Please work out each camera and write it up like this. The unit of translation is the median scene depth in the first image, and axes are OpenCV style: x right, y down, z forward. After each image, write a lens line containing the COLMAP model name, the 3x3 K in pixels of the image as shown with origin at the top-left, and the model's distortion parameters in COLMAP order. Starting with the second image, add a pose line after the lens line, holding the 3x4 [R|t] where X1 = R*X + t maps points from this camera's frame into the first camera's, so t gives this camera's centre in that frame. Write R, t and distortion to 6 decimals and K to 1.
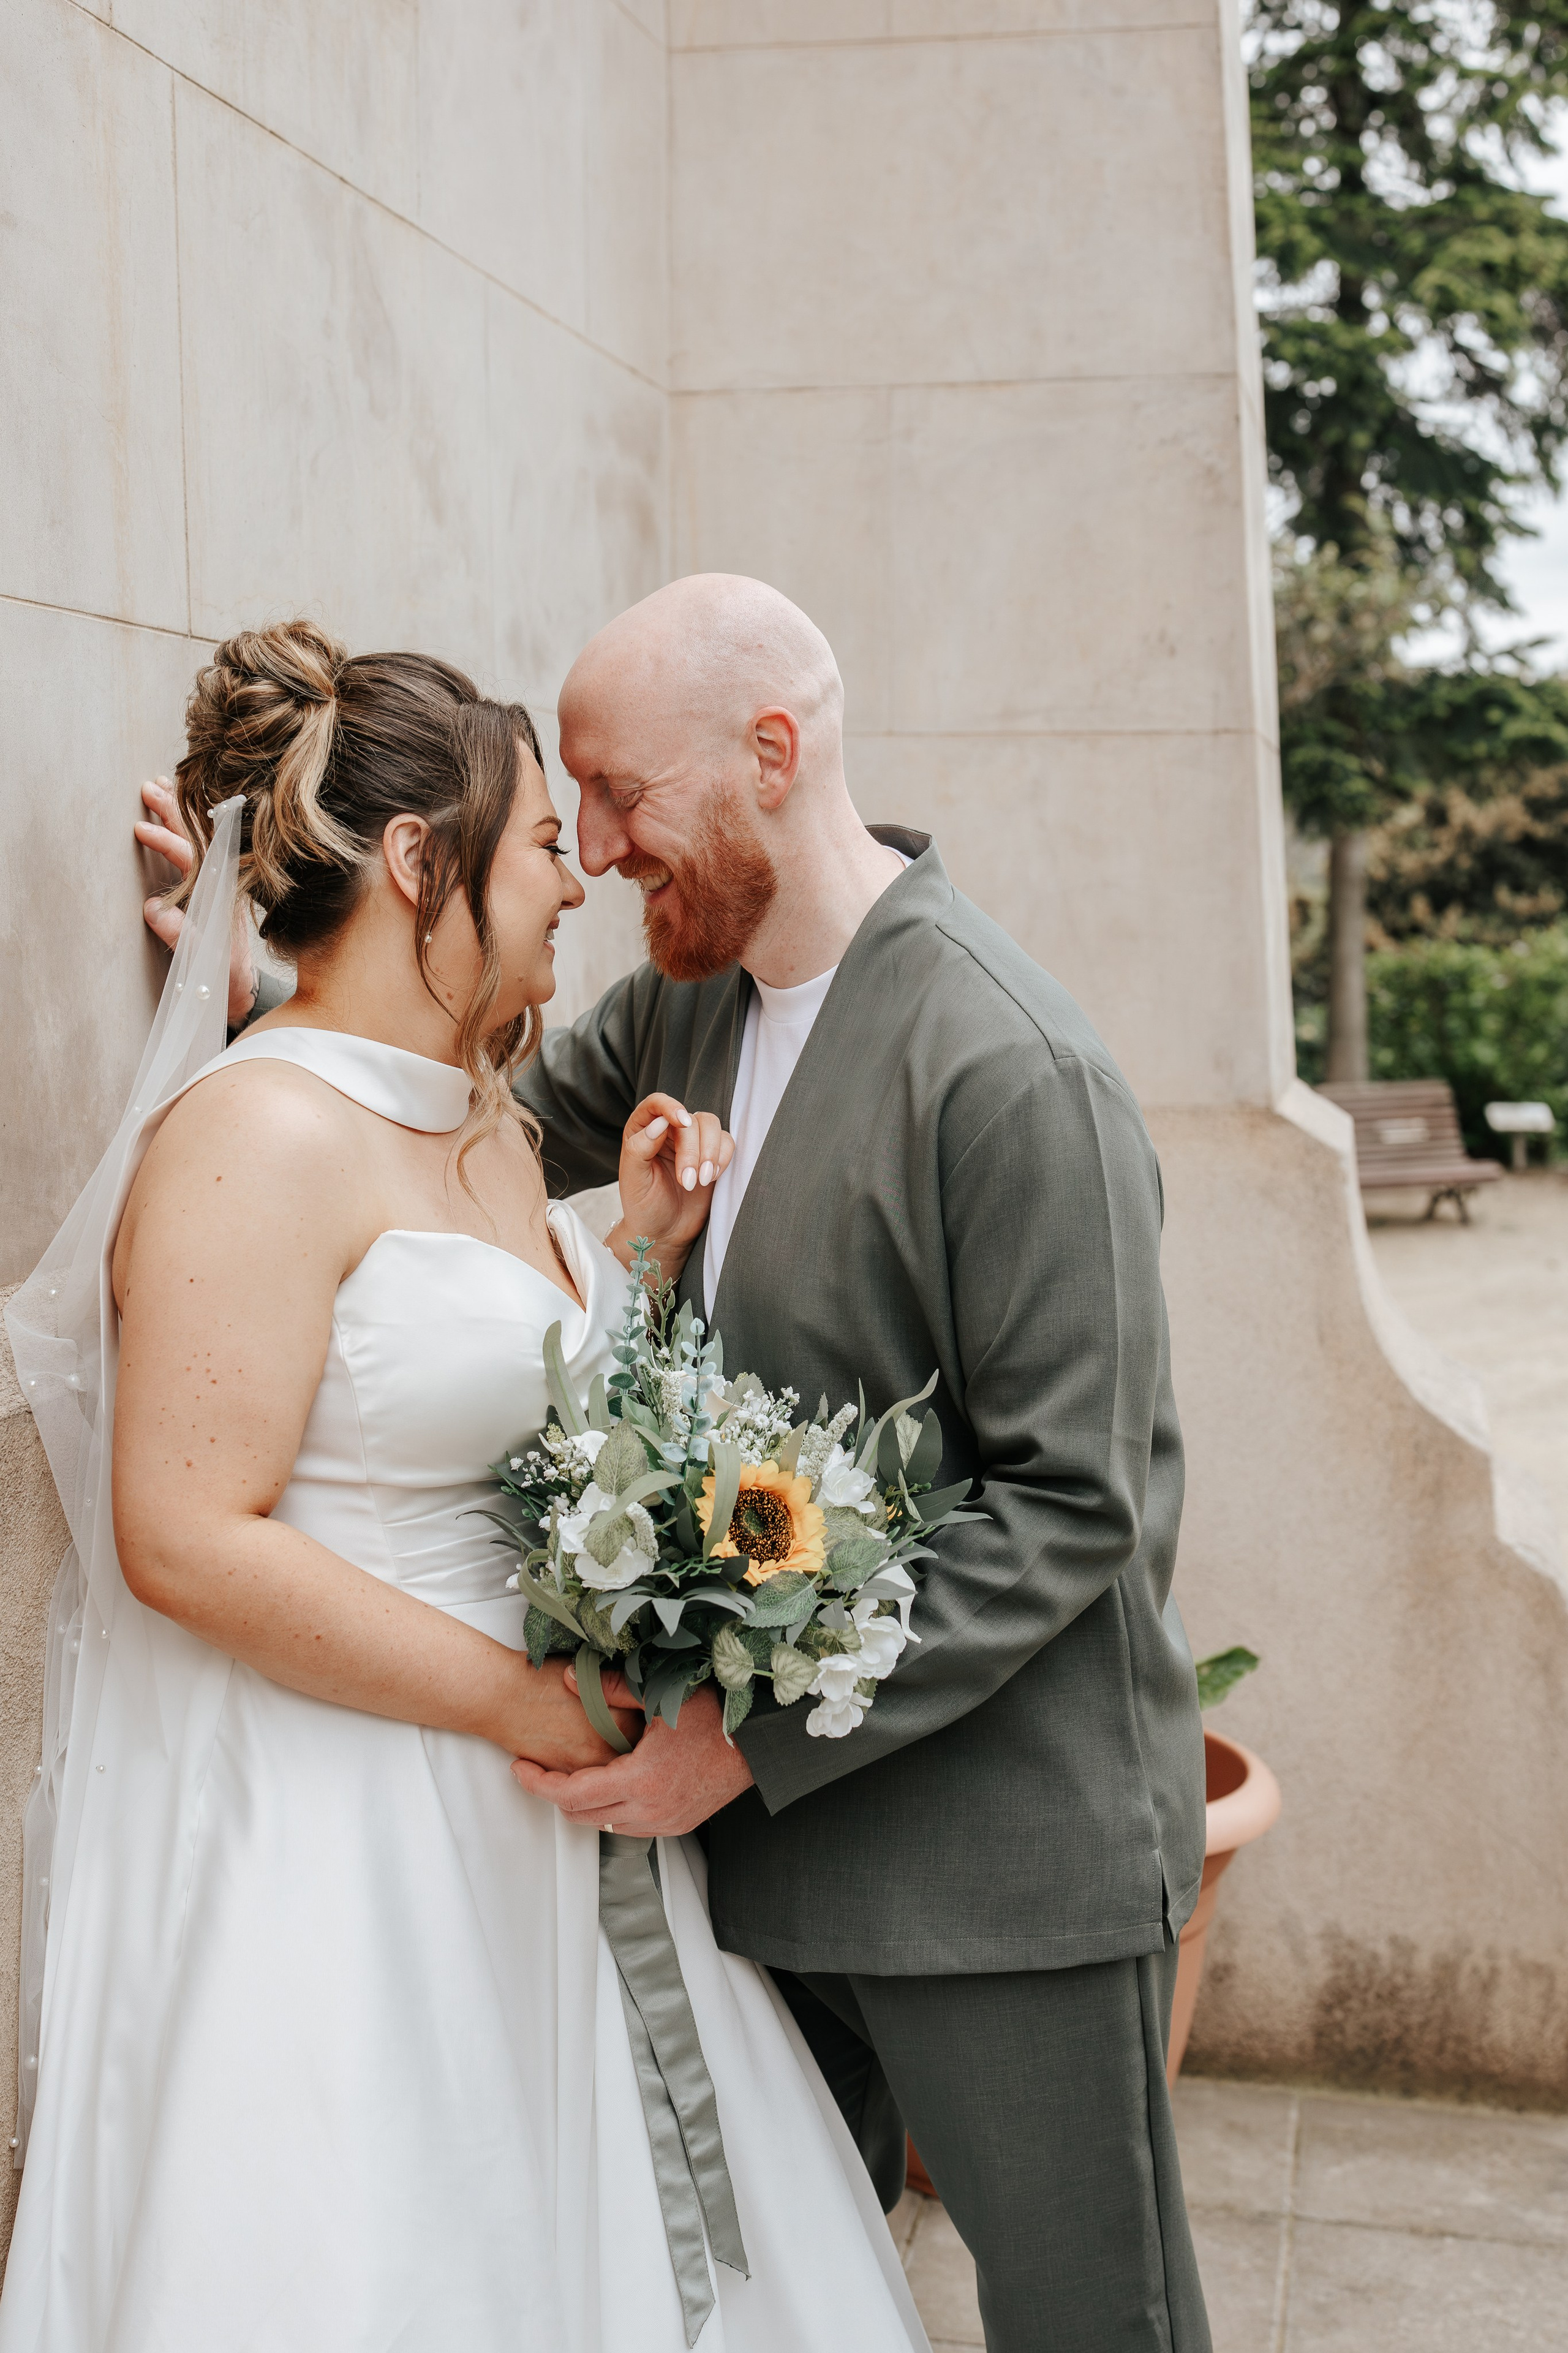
lens RADIAL K [[3517.2, 0, 826.2], [0, 3517.2, 1133.3], [0, 0, 1]] dist [0.036166, -0.004170]
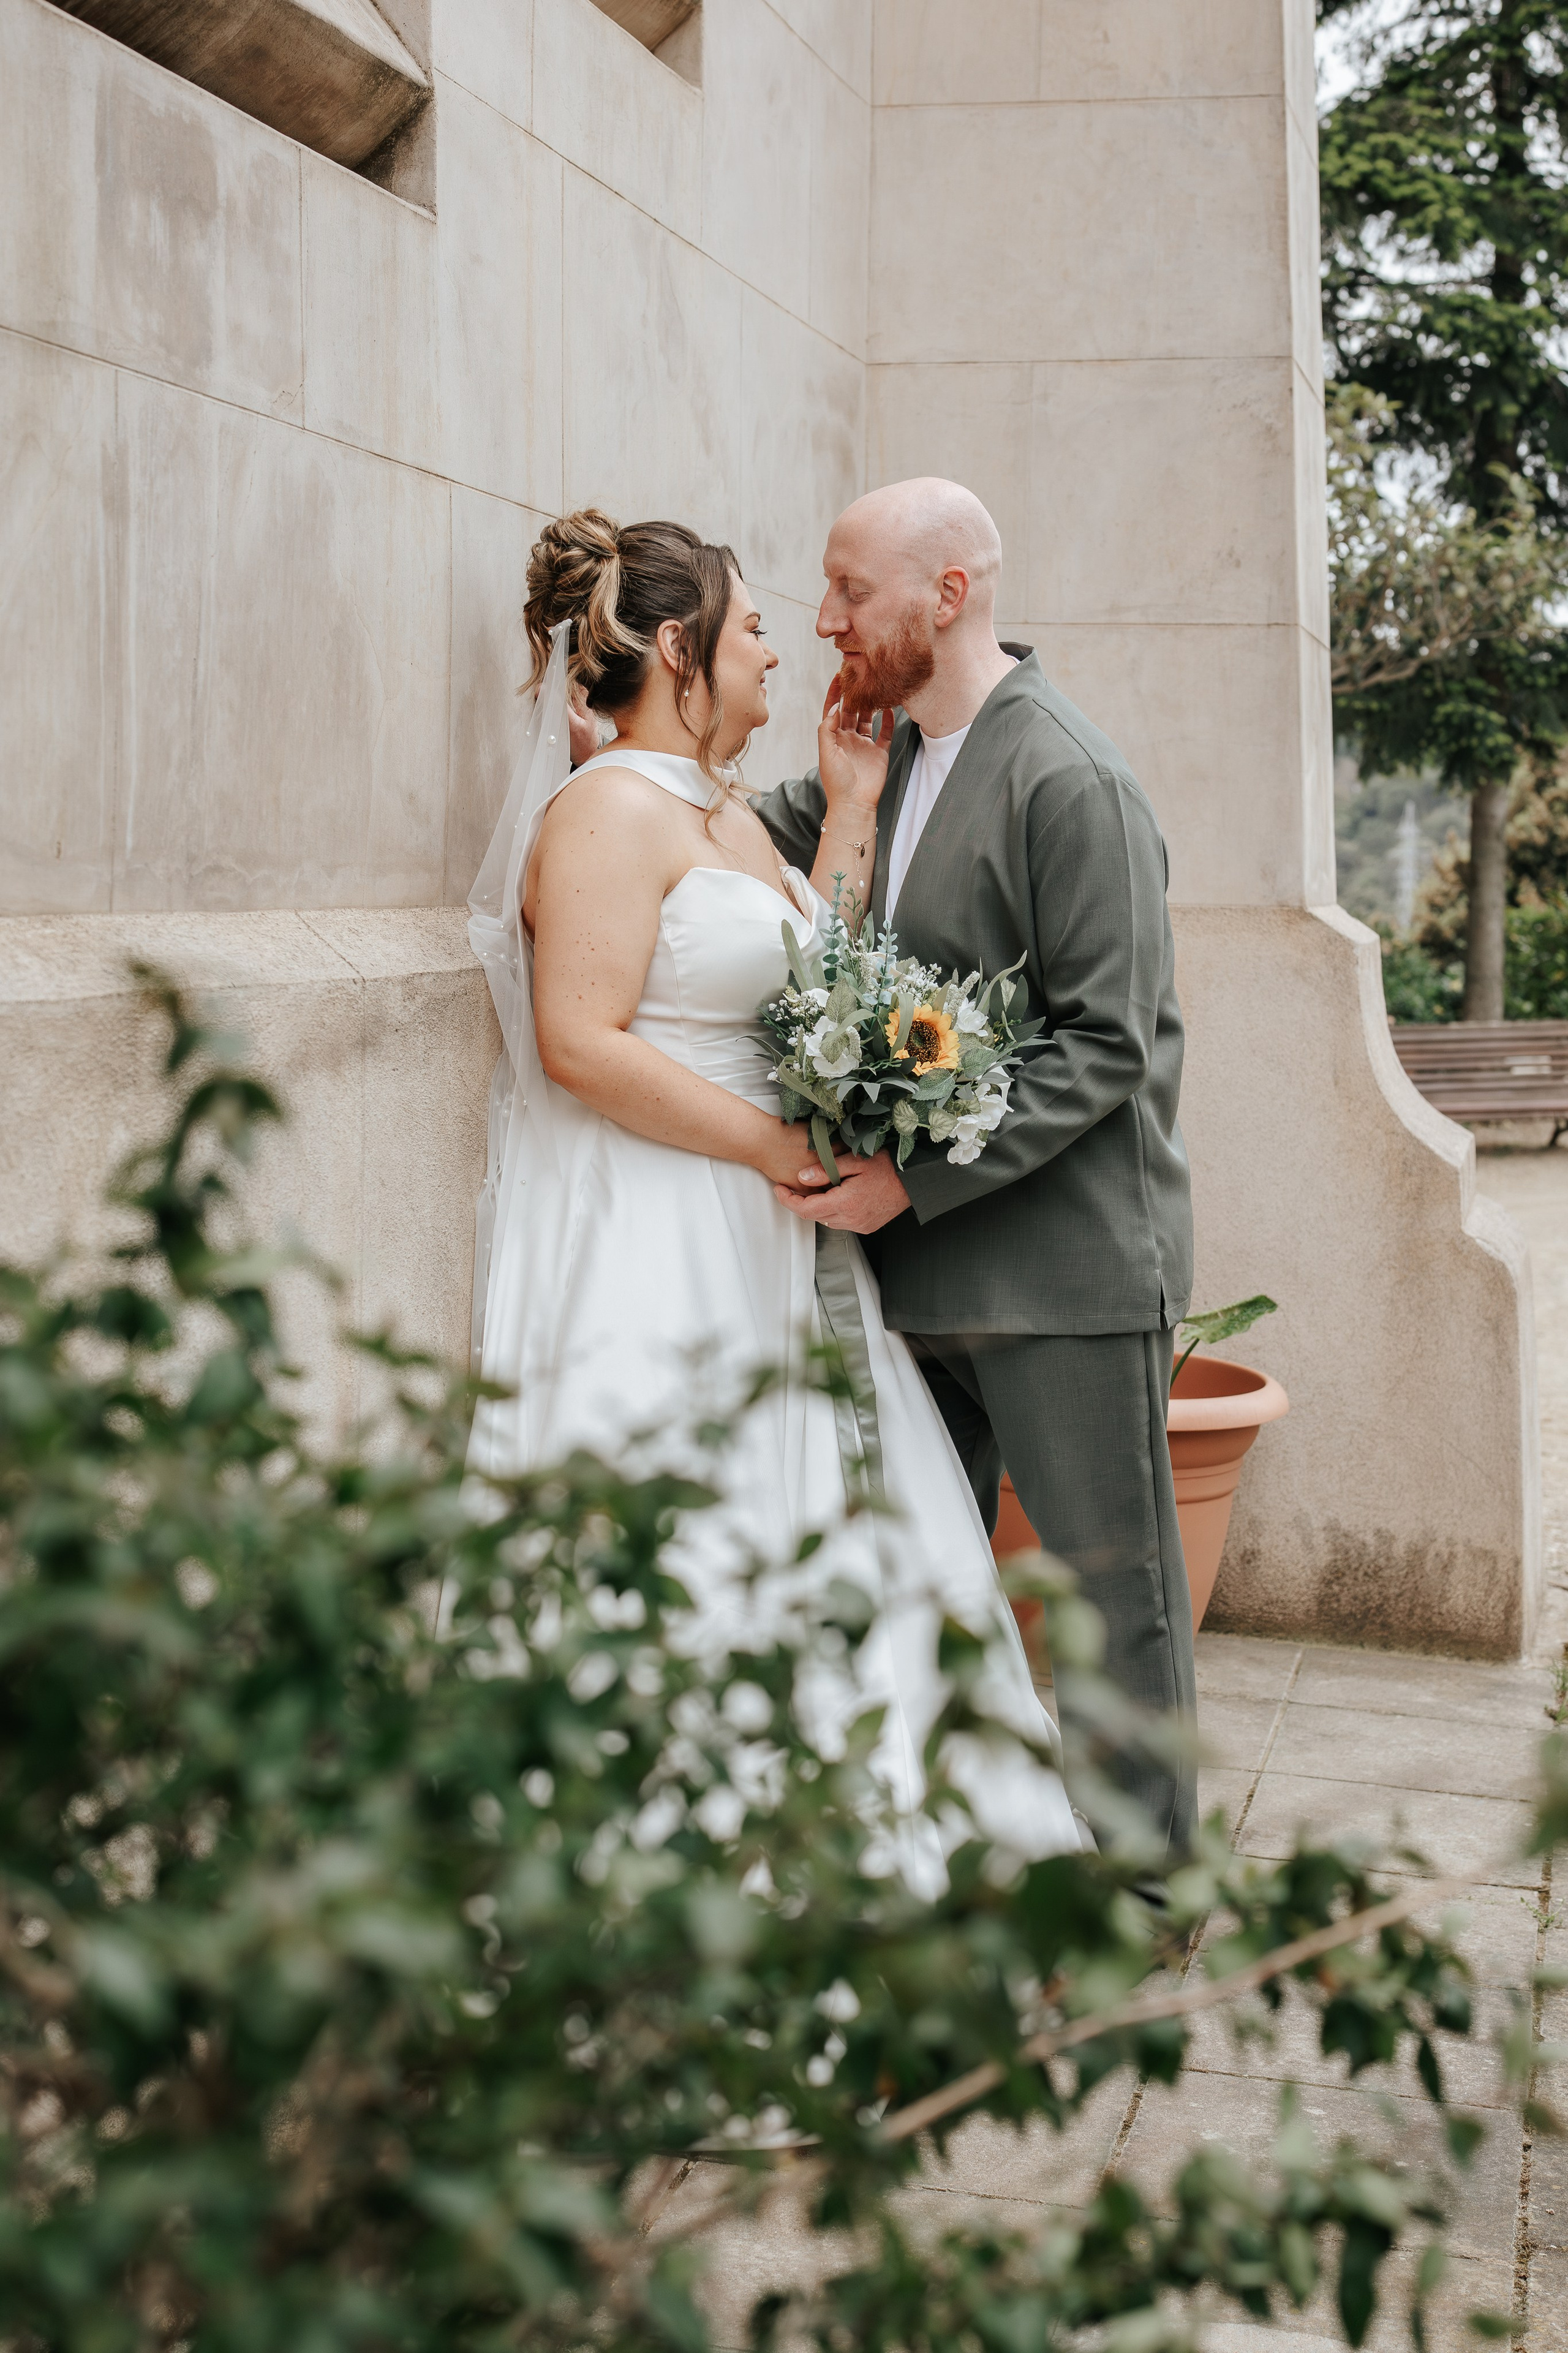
lens RADIAL K [[3517.2, 0, 826.2], [0, 3517.2, 1133.3], [0, 0, 1]] dist [0.036166, -0.004170]
pose [[0.998651, 0.025855, -0.045026, 0.008055], [-0.025381, 0.999617, 0.011074, 0.068559], [0.045295, -0.009917, 0.998924, -0.345980]]
